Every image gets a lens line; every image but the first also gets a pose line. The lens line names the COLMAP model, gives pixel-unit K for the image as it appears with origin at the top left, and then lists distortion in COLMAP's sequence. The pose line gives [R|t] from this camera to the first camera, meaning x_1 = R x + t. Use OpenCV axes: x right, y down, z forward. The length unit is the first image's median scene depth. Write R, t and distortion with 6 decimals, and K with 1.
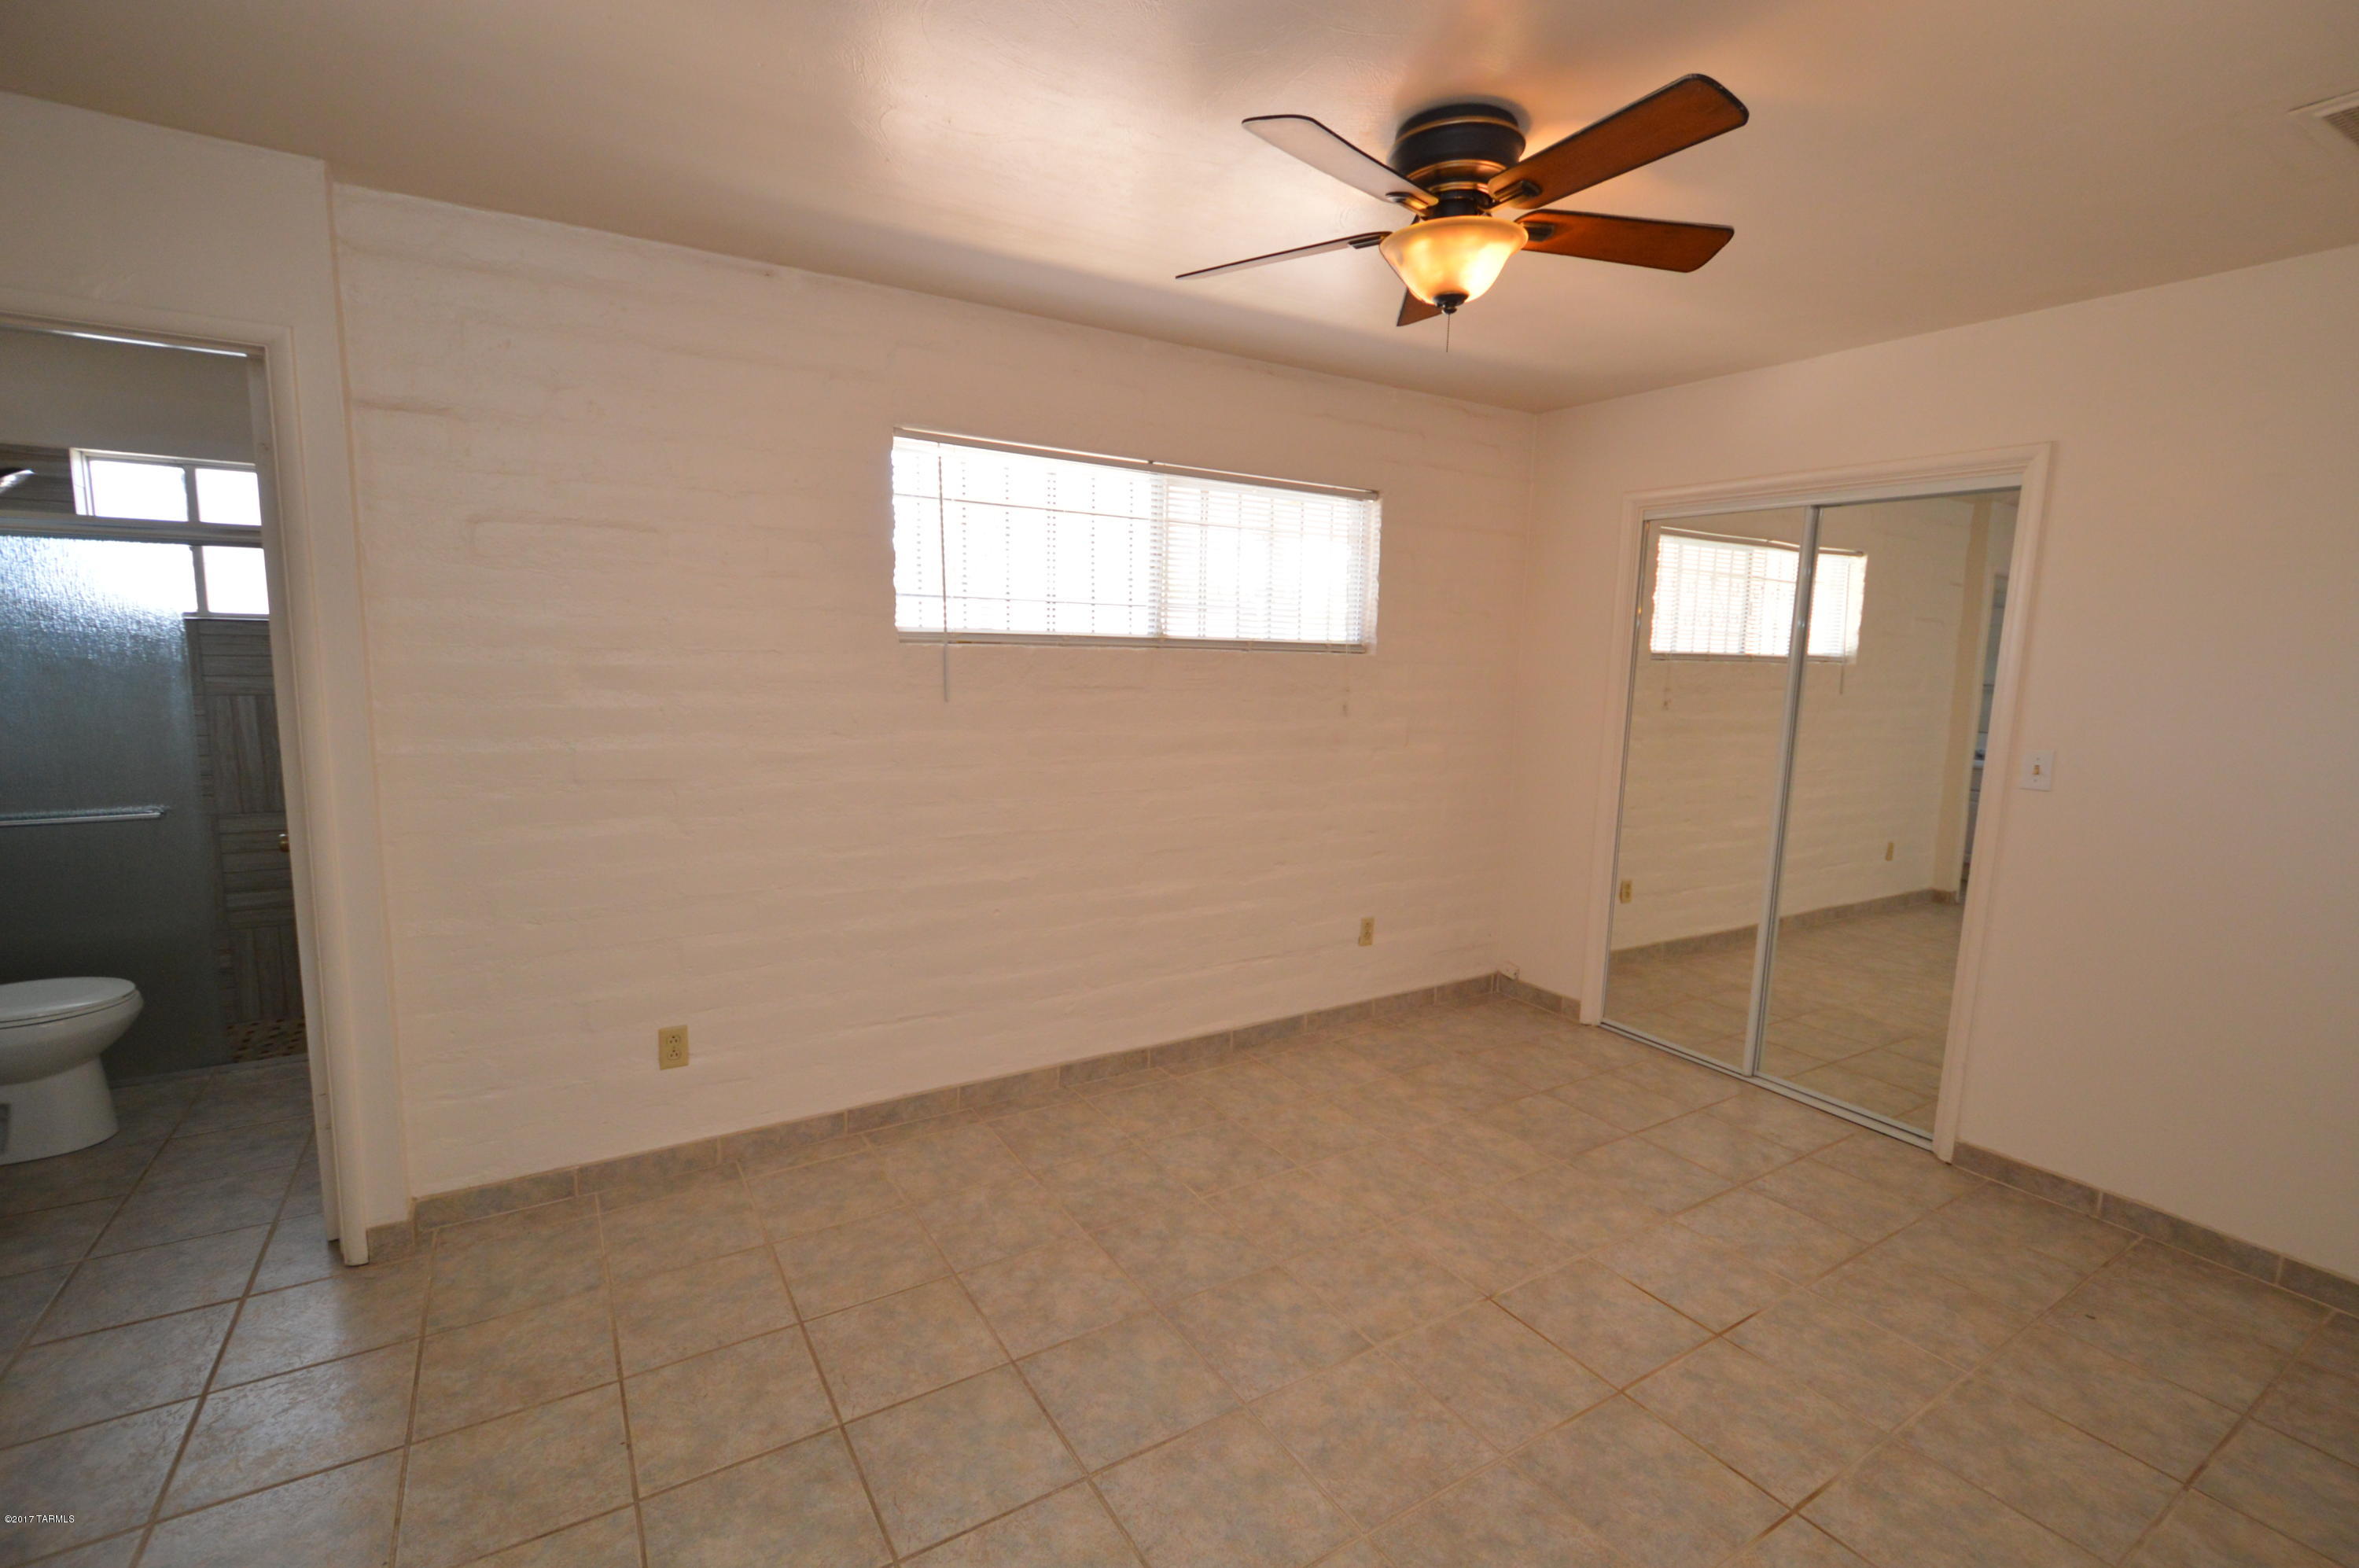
lens RADIAL K [[1050.5, 0, 1179.5], [0, 1050.5, 784.0], [0, 0, 1]] dist [0.012728, -0.010941]
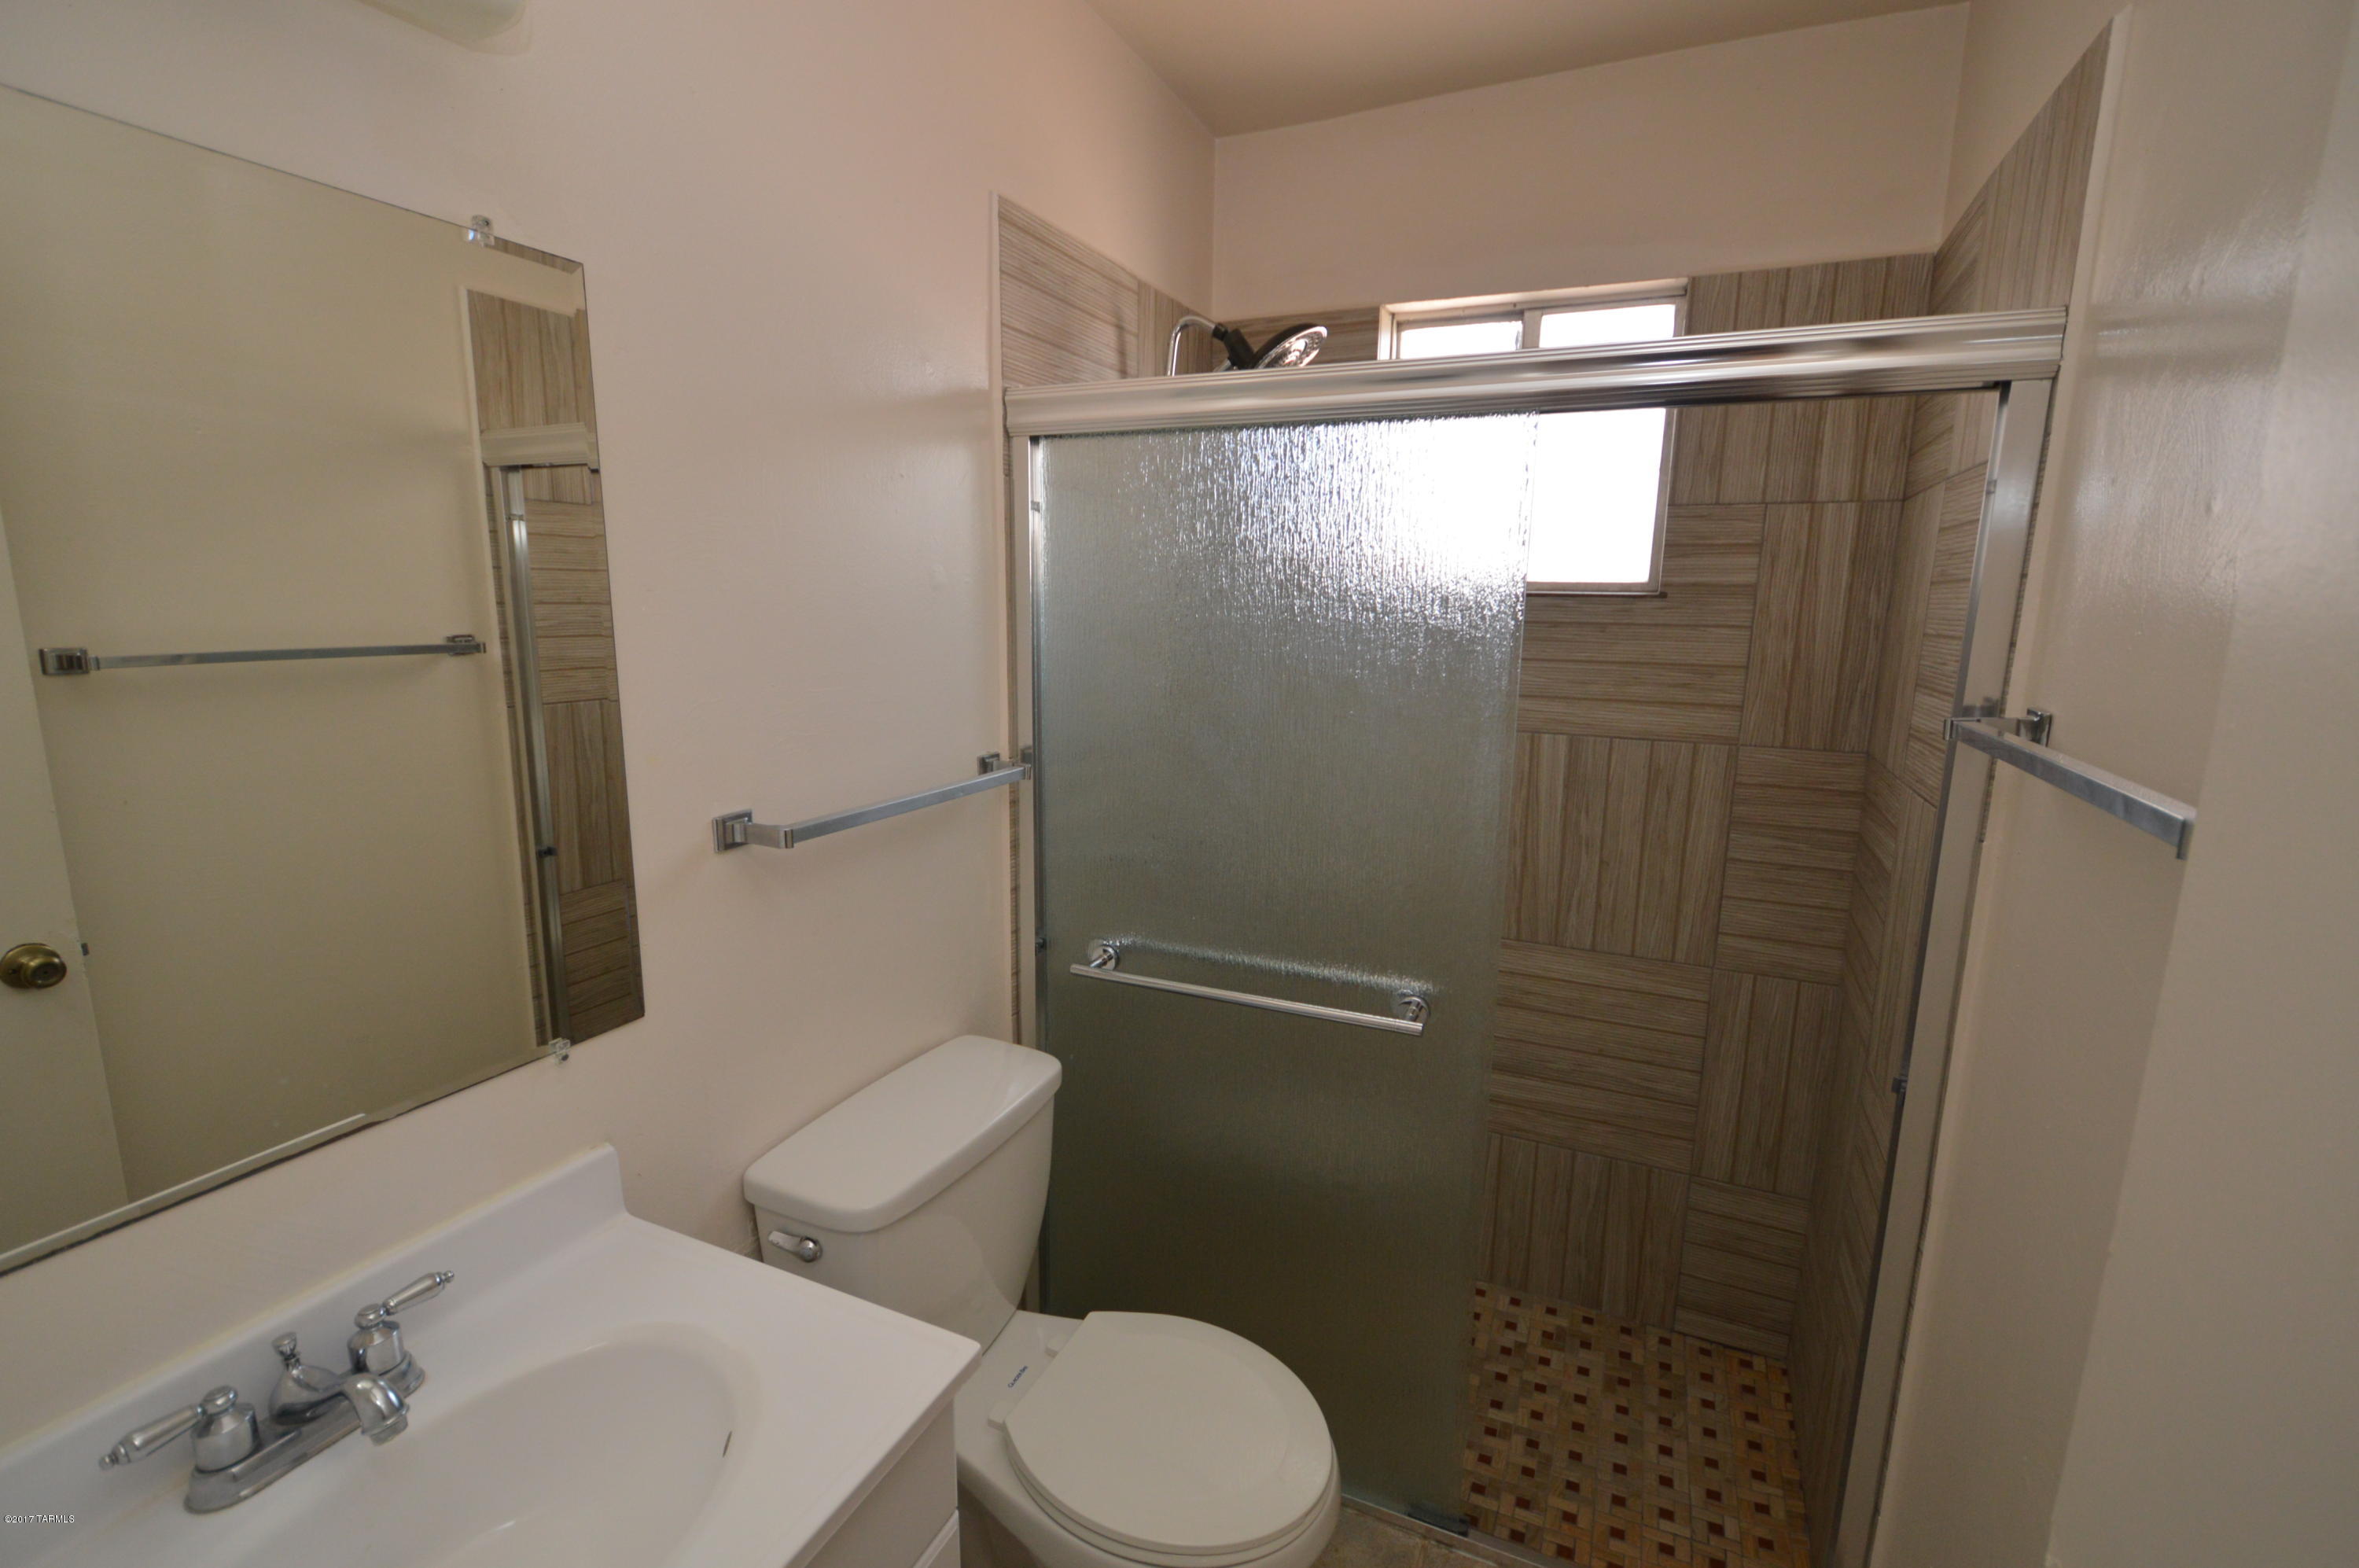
lens RADIAL K [[1039.4, 0, 1182.4], [0, 1039.4, 787.3], [0, 0, 1]] dist [0.010467, -0.010840]
pose [[0.564579, 0.140717, -0.813295, -0.683801], [-0.116923, 0.989058, 0.089962, -0.102288], [0.817055, 0.044302, 0.574855, 0.660227]]
